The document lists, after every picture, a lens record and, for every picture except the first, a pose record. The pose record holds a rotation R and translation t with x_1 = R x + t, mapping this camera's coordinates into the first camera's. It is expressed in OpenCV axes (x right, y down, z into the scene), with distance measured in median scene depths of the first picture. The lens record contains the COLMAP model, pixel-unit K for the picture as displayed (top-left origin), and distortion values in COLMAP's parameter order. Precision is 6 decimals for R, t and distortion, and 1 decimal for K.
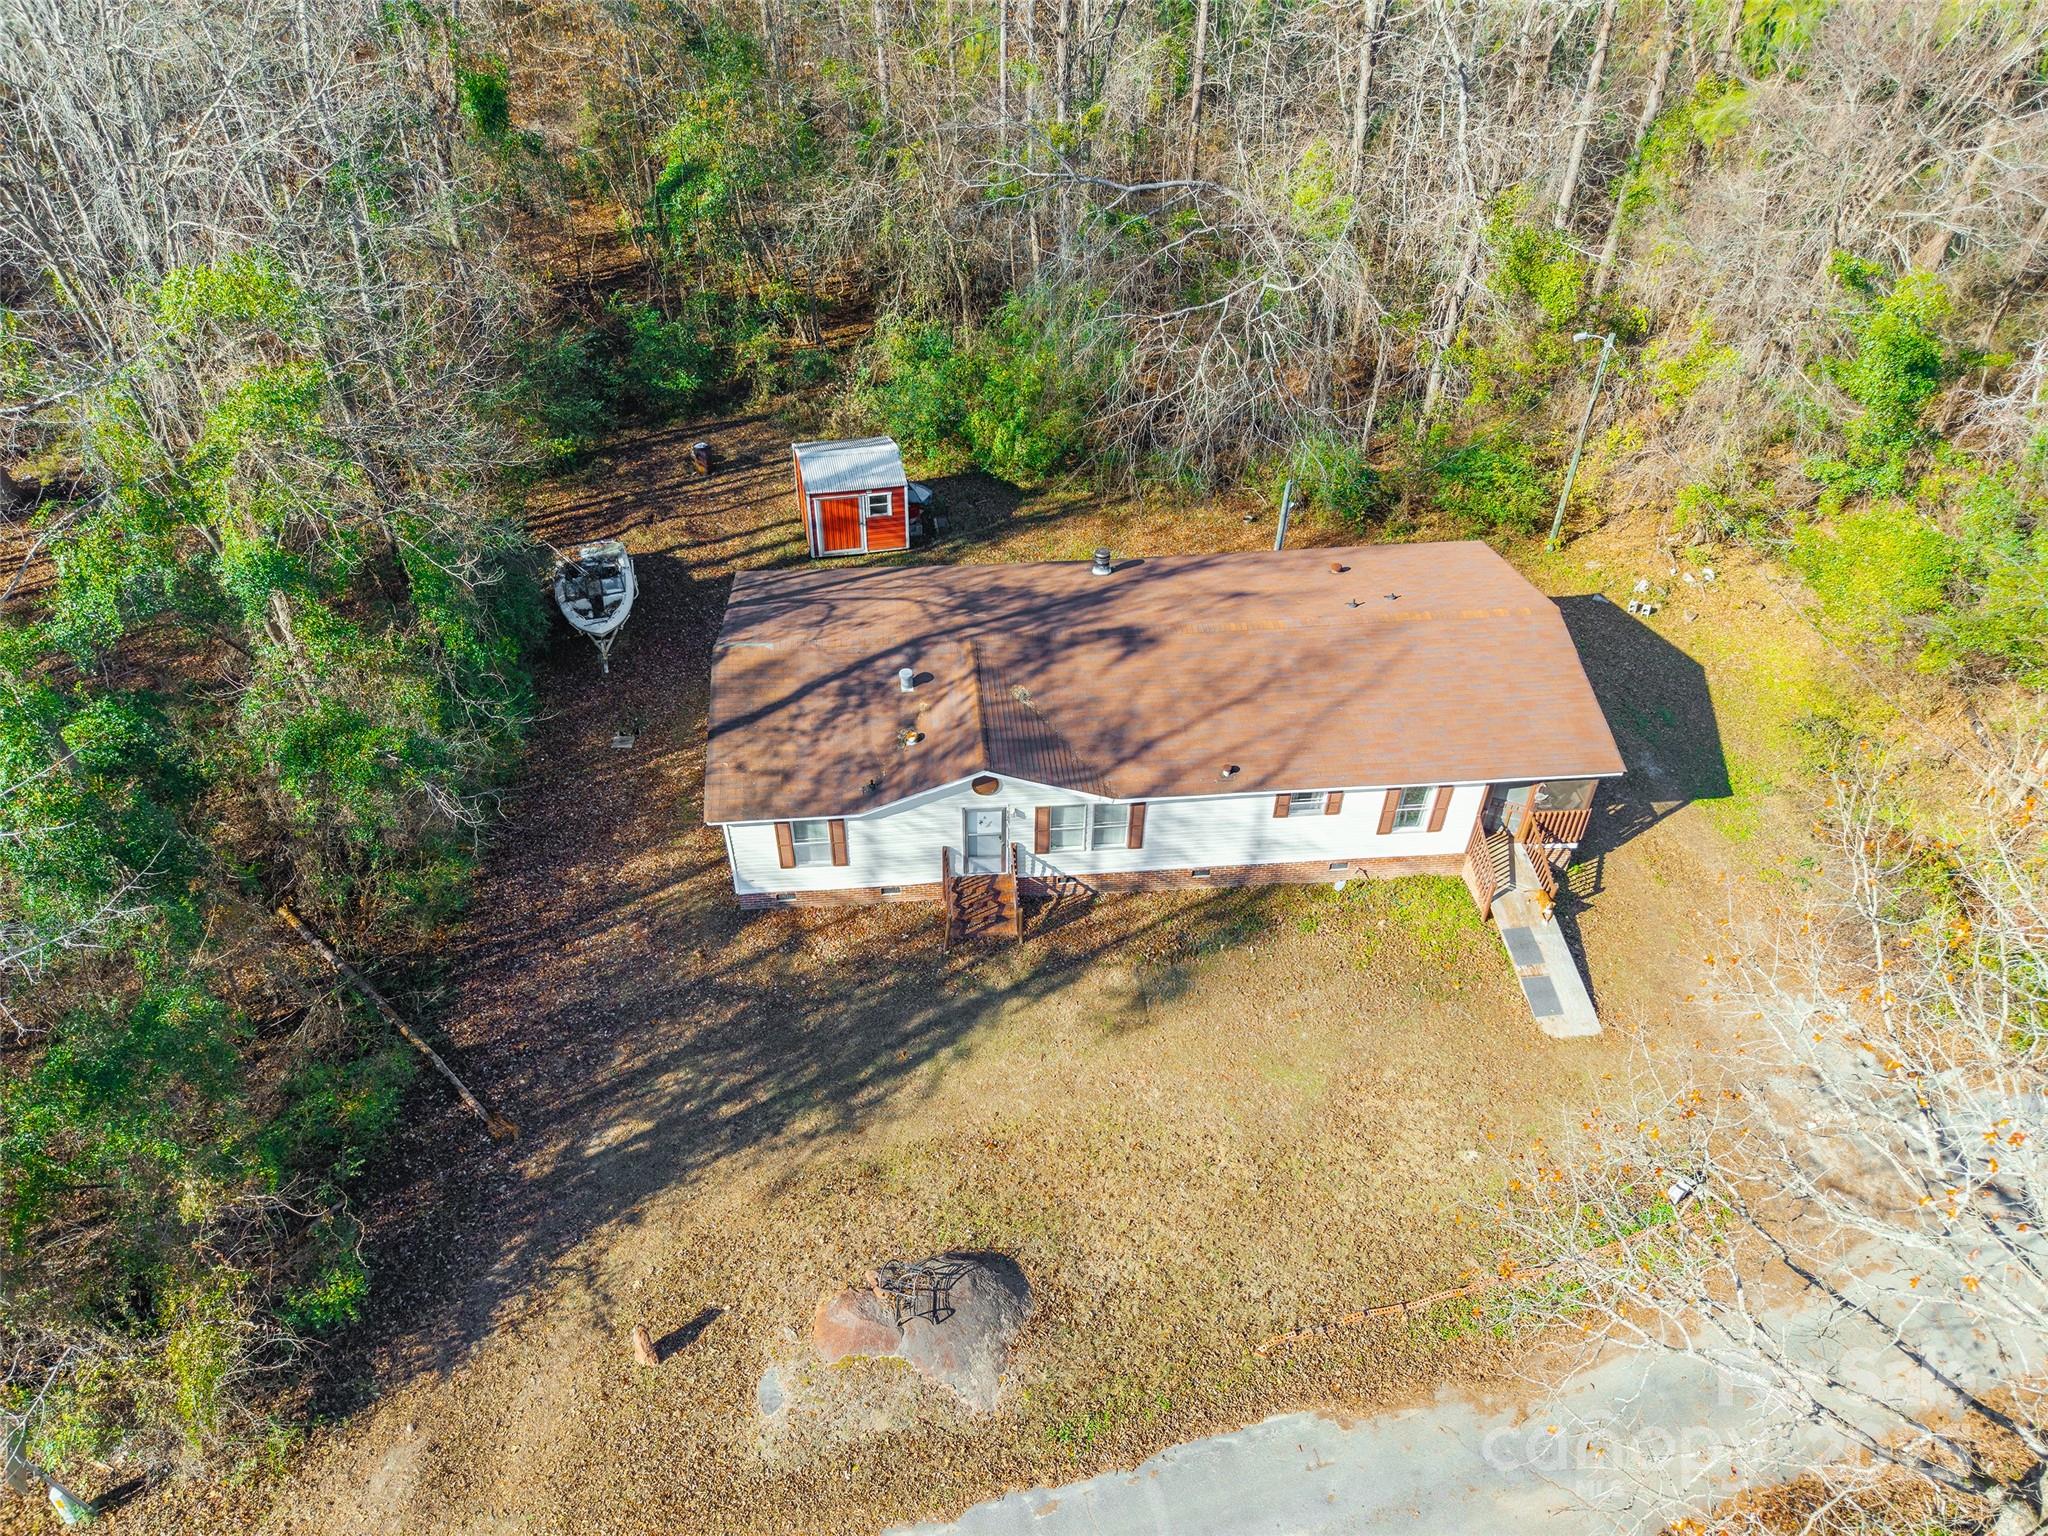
lens RADIAL K [[1433.5, 0, 1024.0], [0, 1433.5, 768.0], [0, 0, 1]] dist [0.020960, -0.004714]
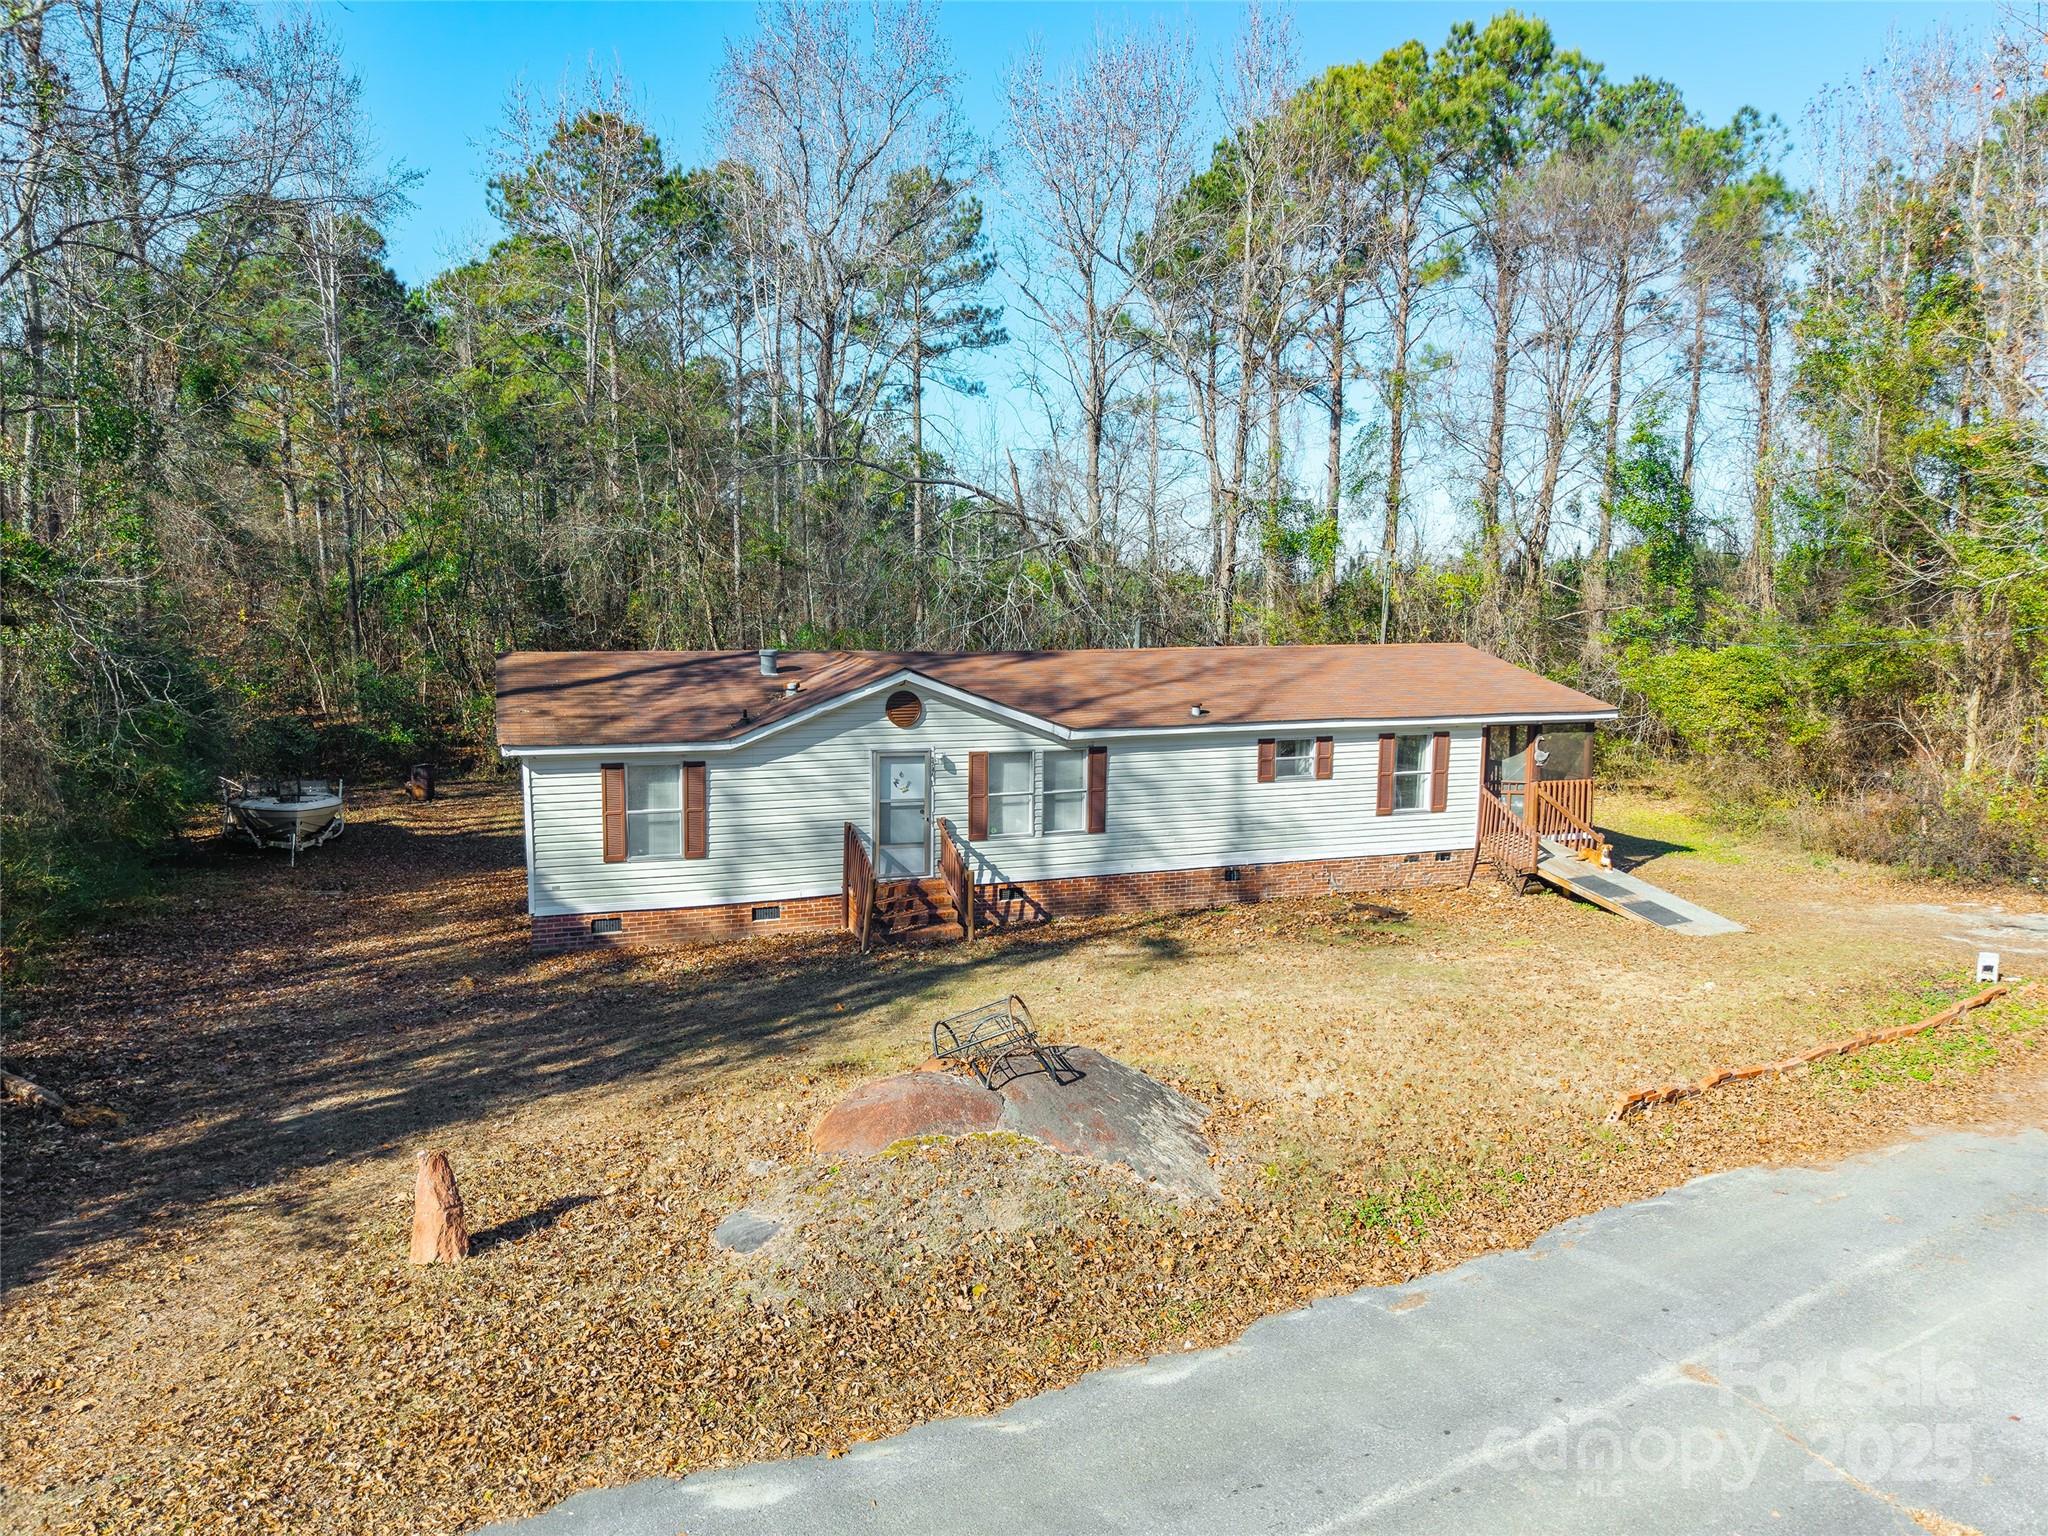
lens RADIAL K [[1406.1, 0, 1038.4], [0, 1406.1, 770.0], [0, 0, 1]] dist [-0.001012, 0.000709]
pose [[0.962357, -0.030681, 0.270052, -0.156890], [0.176363, 0.826509, -0.534584, 0.439008], [-0.206799, 0.562087, 0.800807, 0.425125]]
